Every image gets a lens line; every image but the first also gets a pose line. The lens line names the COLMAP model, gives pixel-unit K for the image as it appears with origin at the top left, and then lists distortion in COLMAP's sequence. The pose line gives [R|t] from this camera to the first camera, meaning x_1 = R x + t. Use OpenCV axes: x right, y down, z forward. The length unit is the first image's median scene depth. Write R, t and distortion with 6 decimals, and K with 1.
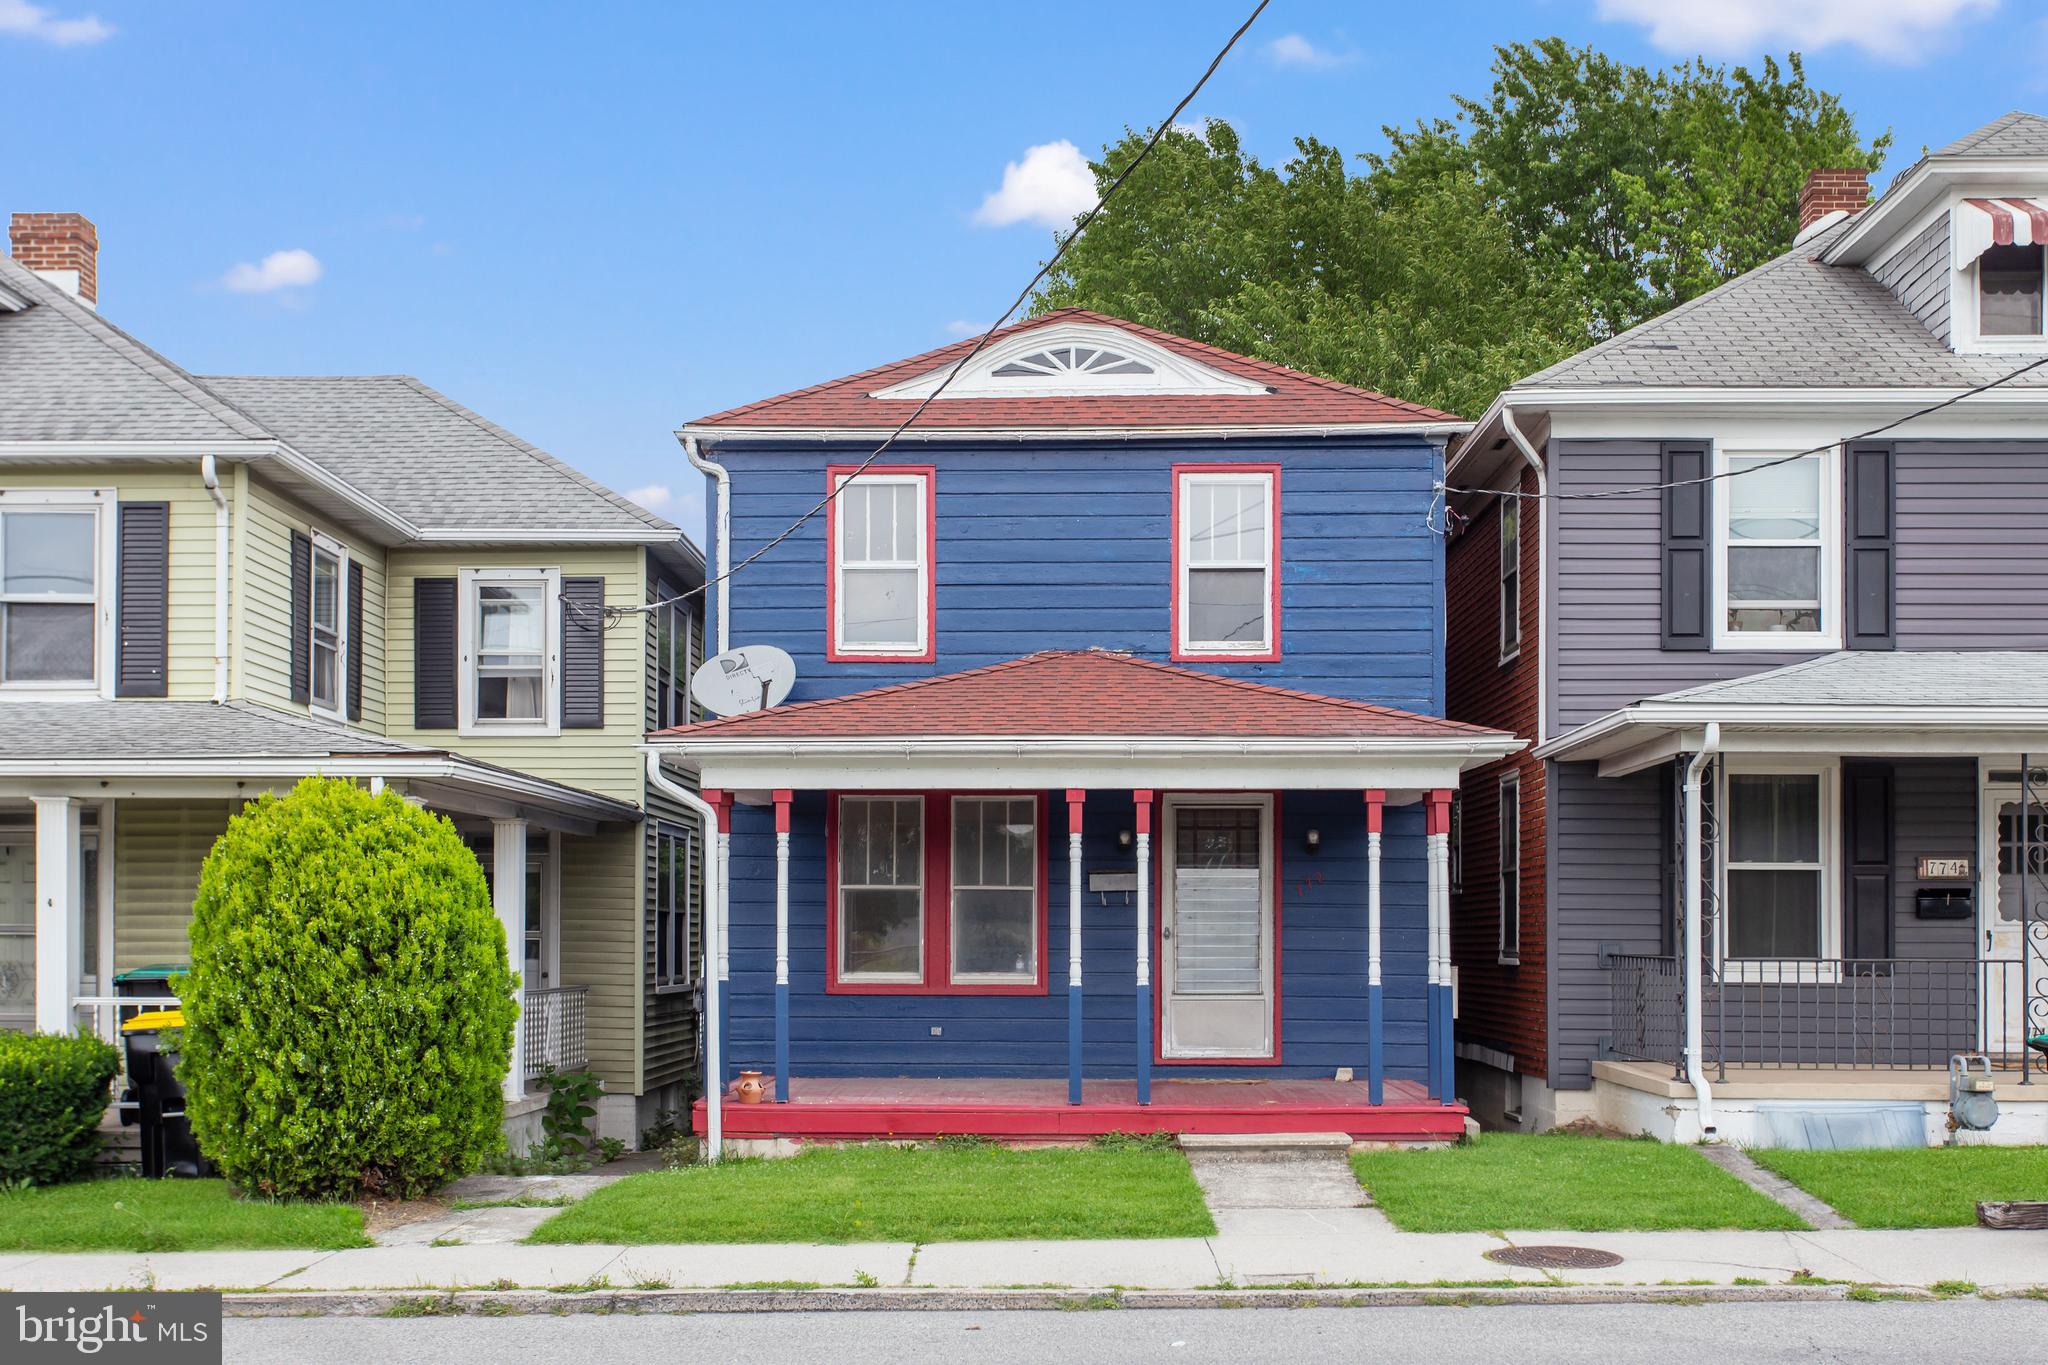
lens RADIAL K [[2340.0, 0, 1024.0], [0, 2340.0, 782.8], [0, 0, 1]] dist [0.009601, -0.001433]
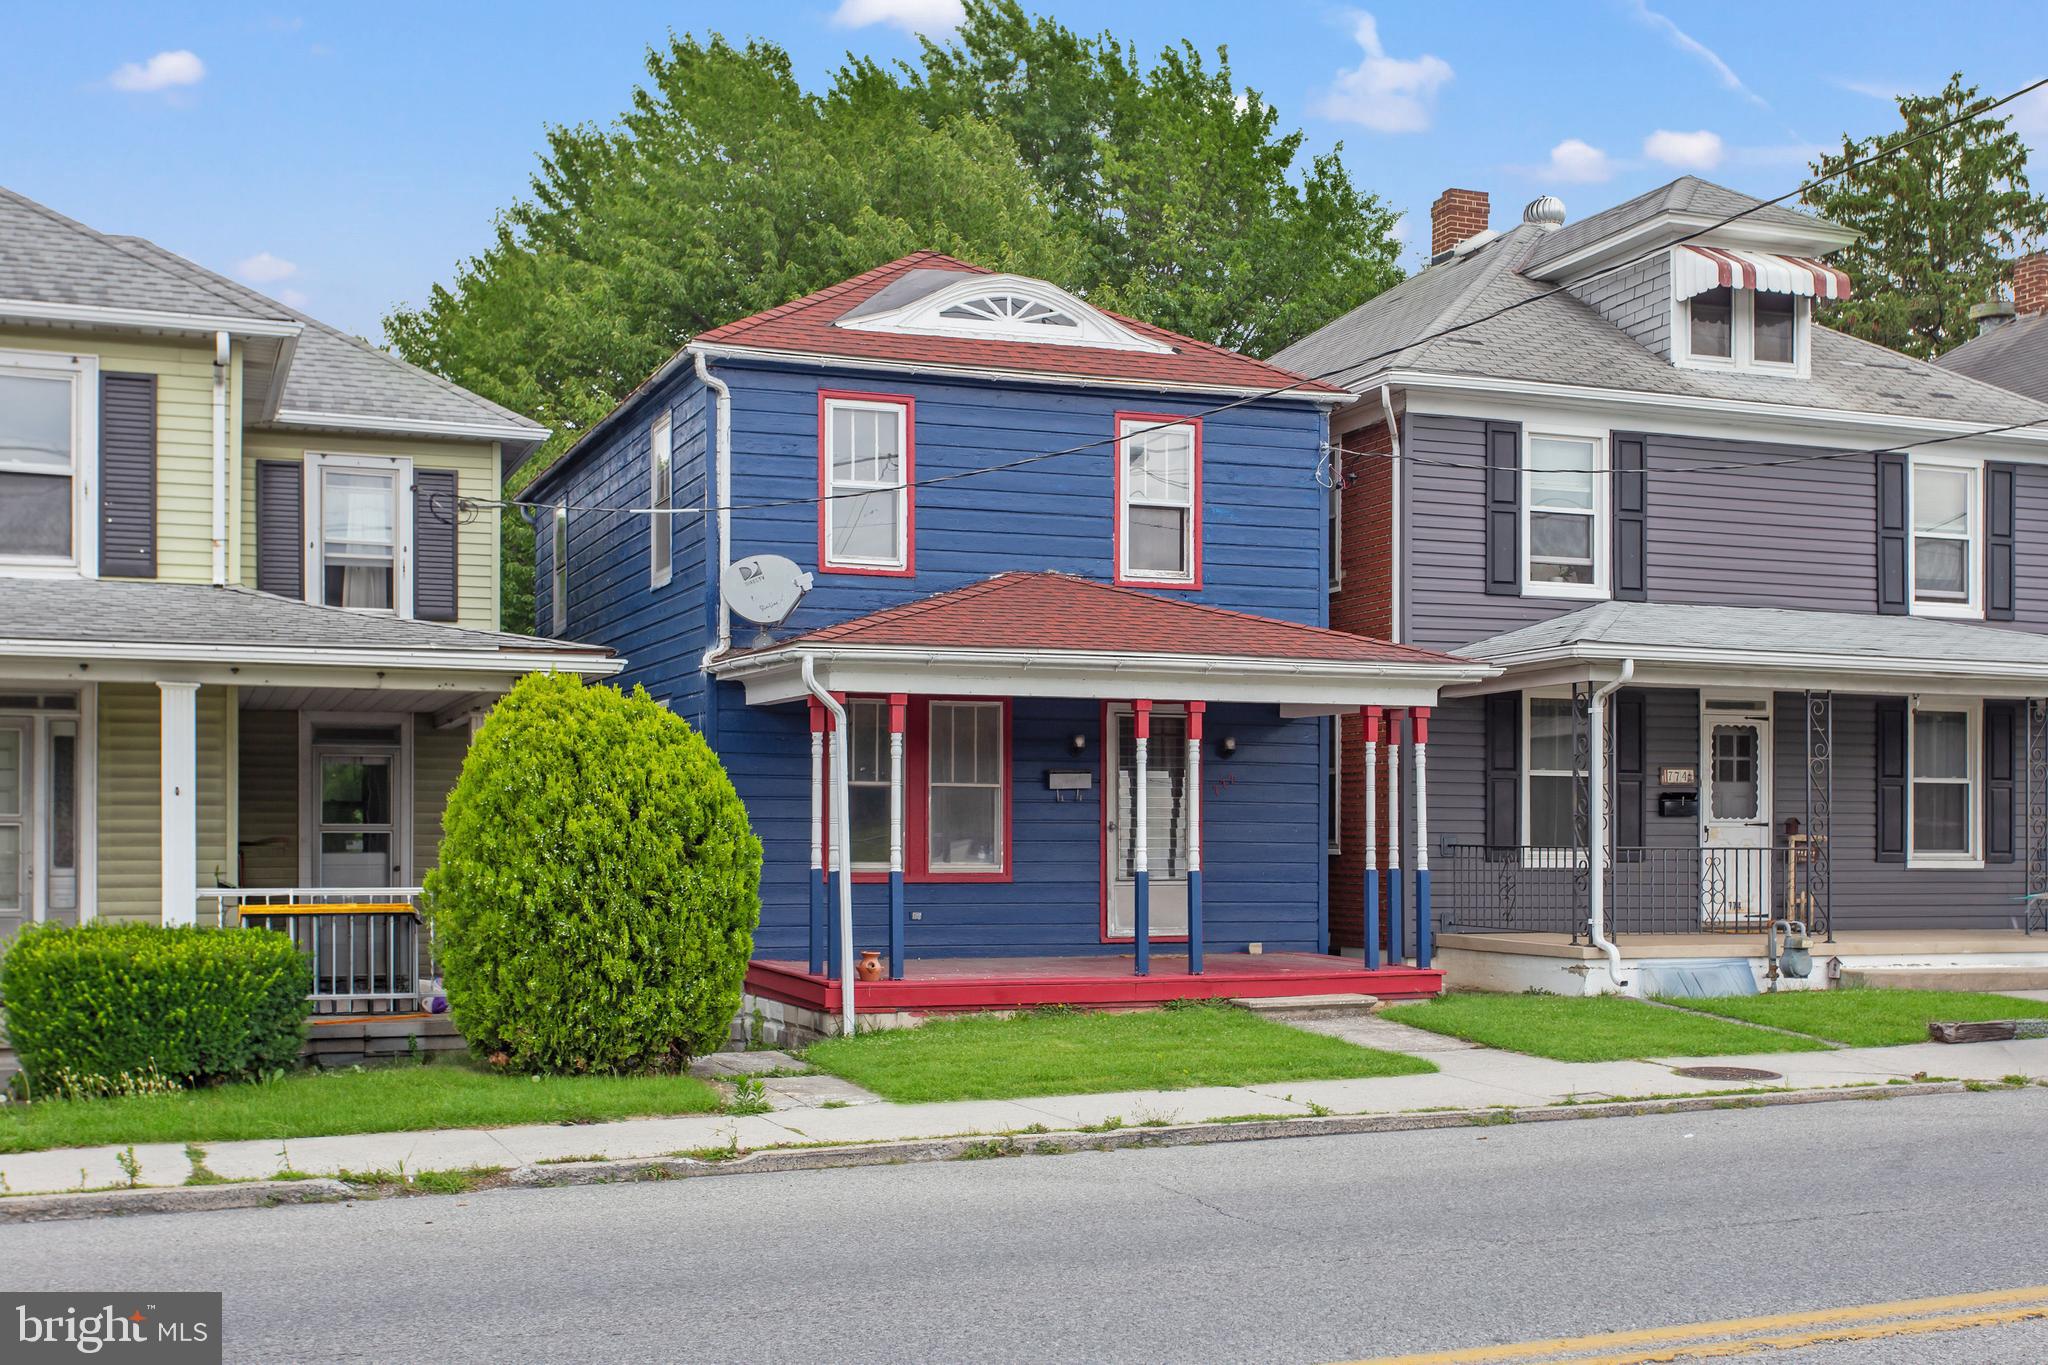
lens RADIAL K [[2391.7, 0, 1024.0], [0, 2391.7, 682.5], [0, 0, 1]] dist [0.013131, -0.001764]
pose [[0.918402, 0.026300, 0.394774, -0.431835], [-0.026487, 0.999637, -0.004977, 0.001590], [-0.394761, -0.005885, 0.918765, -0.043192]]
